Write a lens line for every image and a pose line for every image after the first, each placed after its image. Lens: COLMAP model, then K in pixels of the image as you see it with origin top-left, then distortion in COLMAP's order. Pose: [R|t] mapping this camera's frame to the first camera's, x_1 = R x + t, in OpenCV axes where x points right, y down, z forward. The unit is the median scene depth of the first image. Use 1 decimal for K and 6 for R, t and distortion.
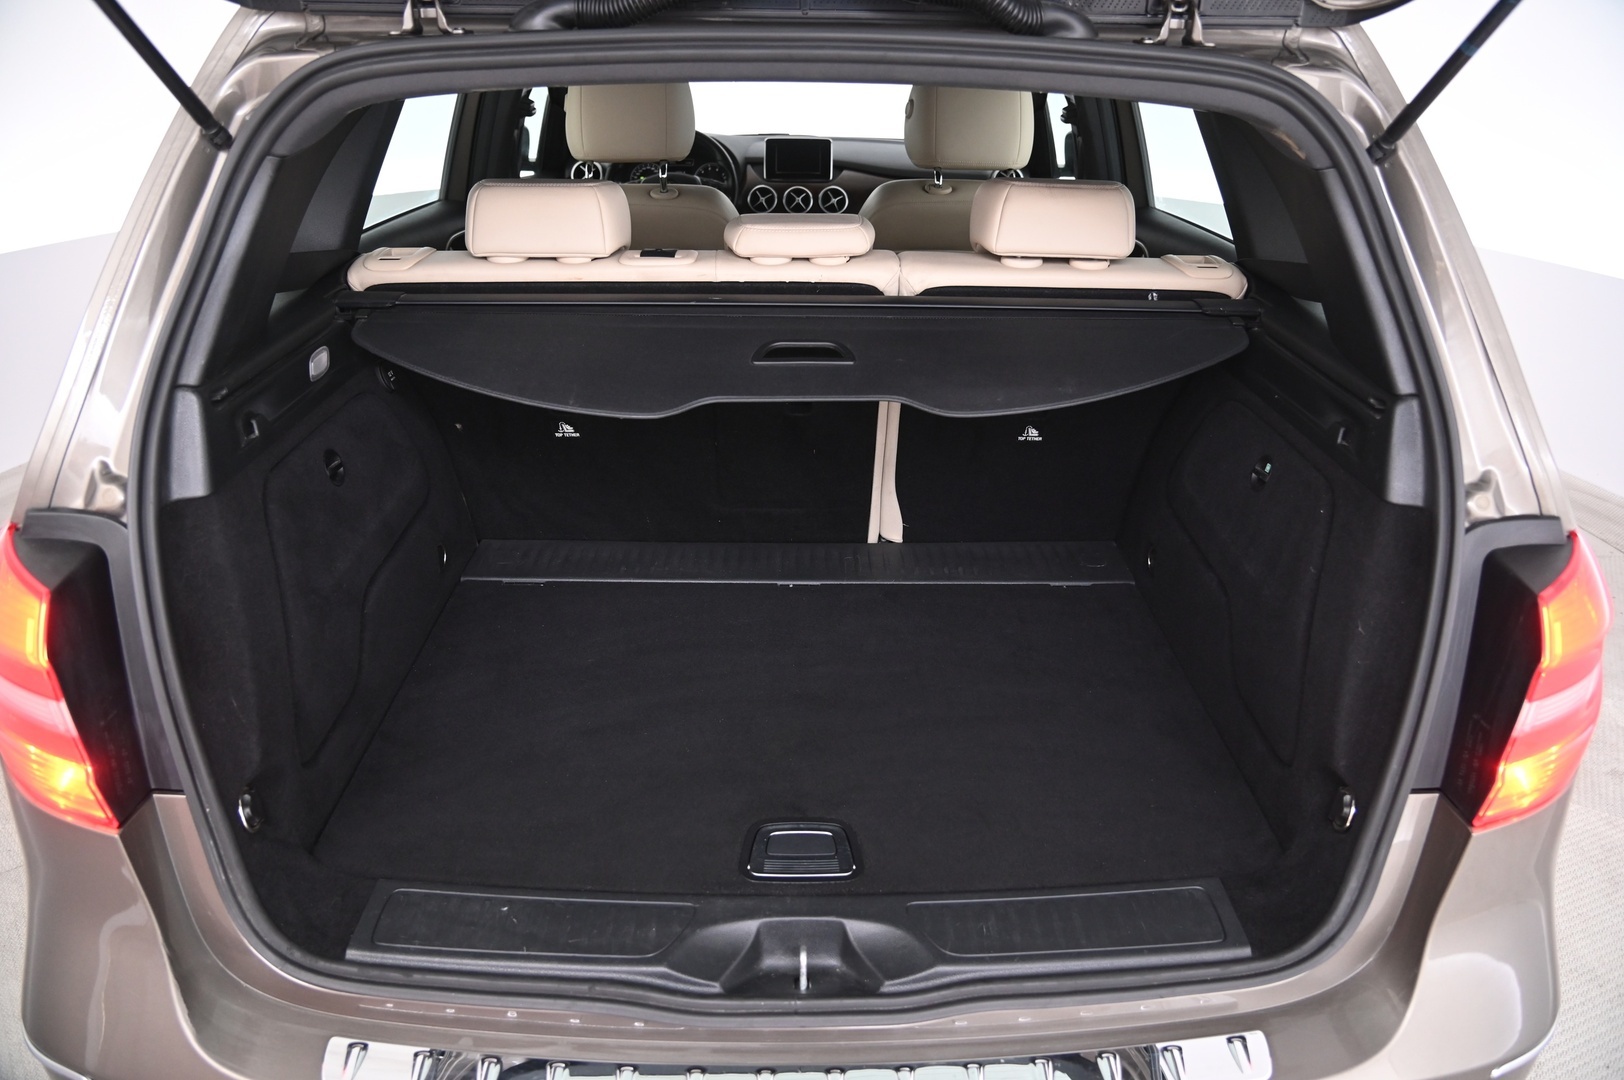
lens RADIAL K [[1097.4, 0, 812.0], [0, 1097.4, 540.0], [0, 0, 1]] dist [-0.129686, 0.070885]
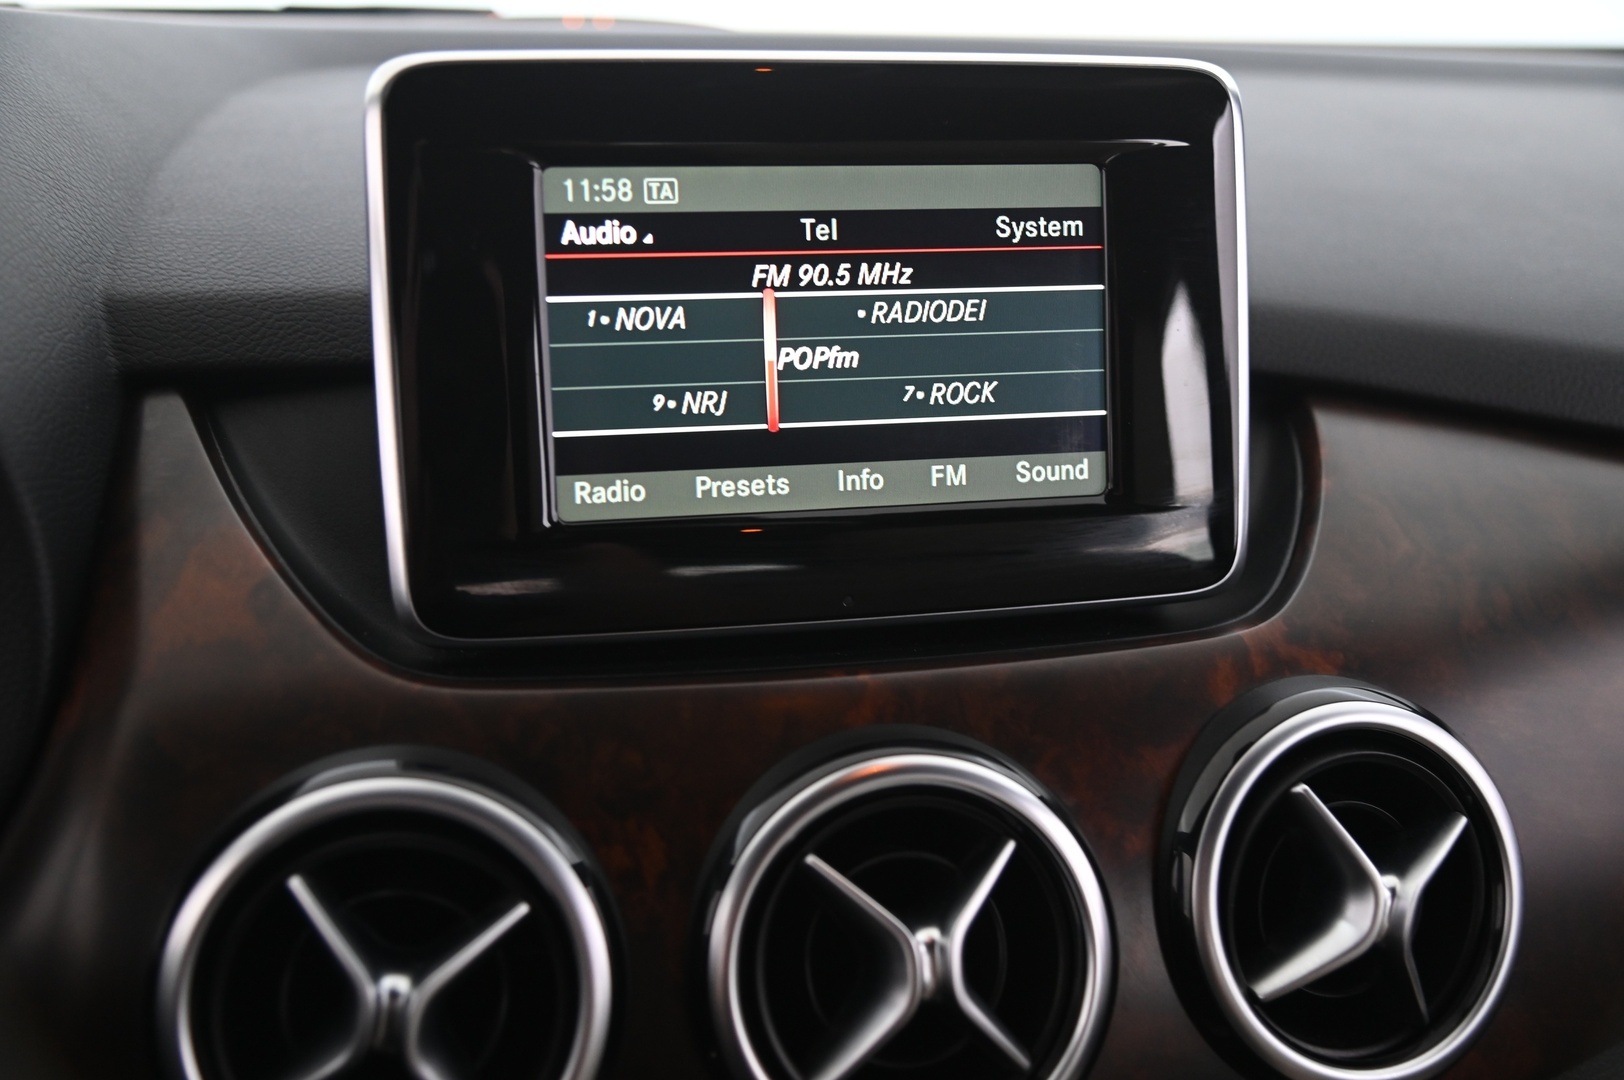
lens RADIAL K [[1801.3, 0, 812.0], [0, 1801.3, 540.0], [0, 0, 1]] dist [0.046878, 0.009204]
pose [[0.975008, -0.061590, 0.213462, -0.042464], [0.077350, 0.994799, -0.066277, -0.332293], [-0.208269, 0.081132, 0.974701, 0.884551]]
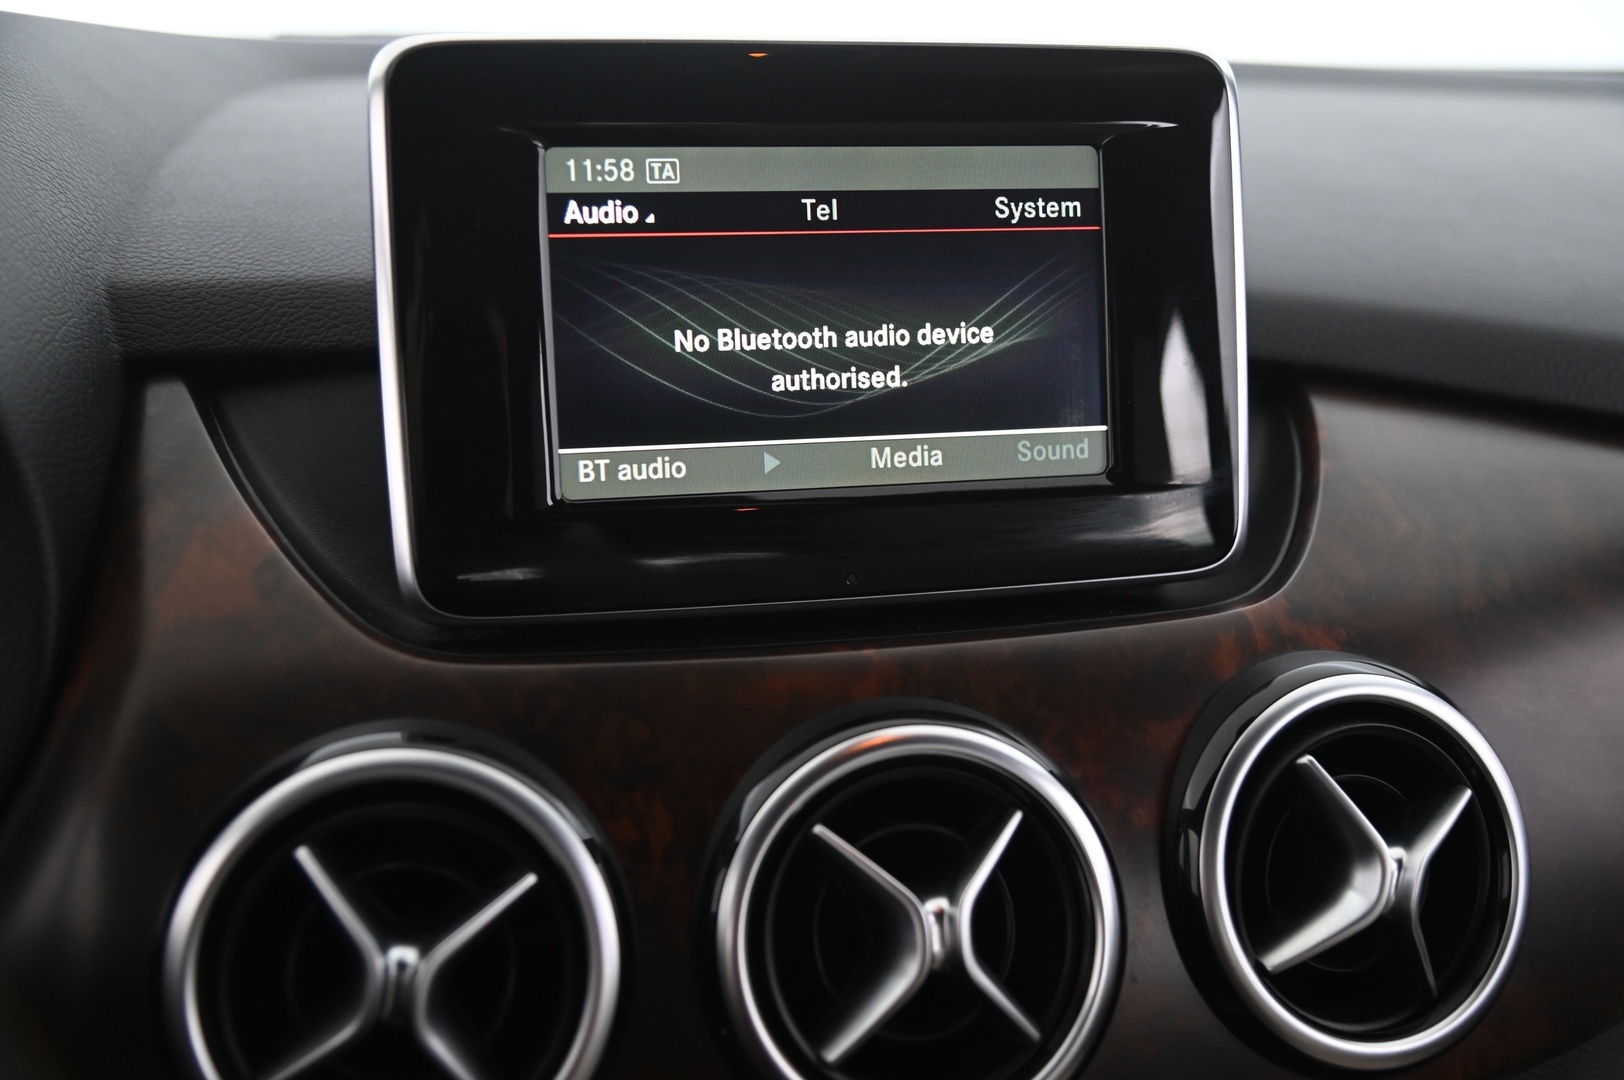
lens RADIAL K [[1801.3, 0, 812.0], [0, 1801.3, 540.0], [0, 0, 1]] dist [0.046878, 0.009204]
pose [[0.972930, -0.063726, 0.222141, -0.043967], [0.086190, 0.991935, -0.092934, -0.327338], [-0.214427, 0.109565, 0.970575, 0.884976]]
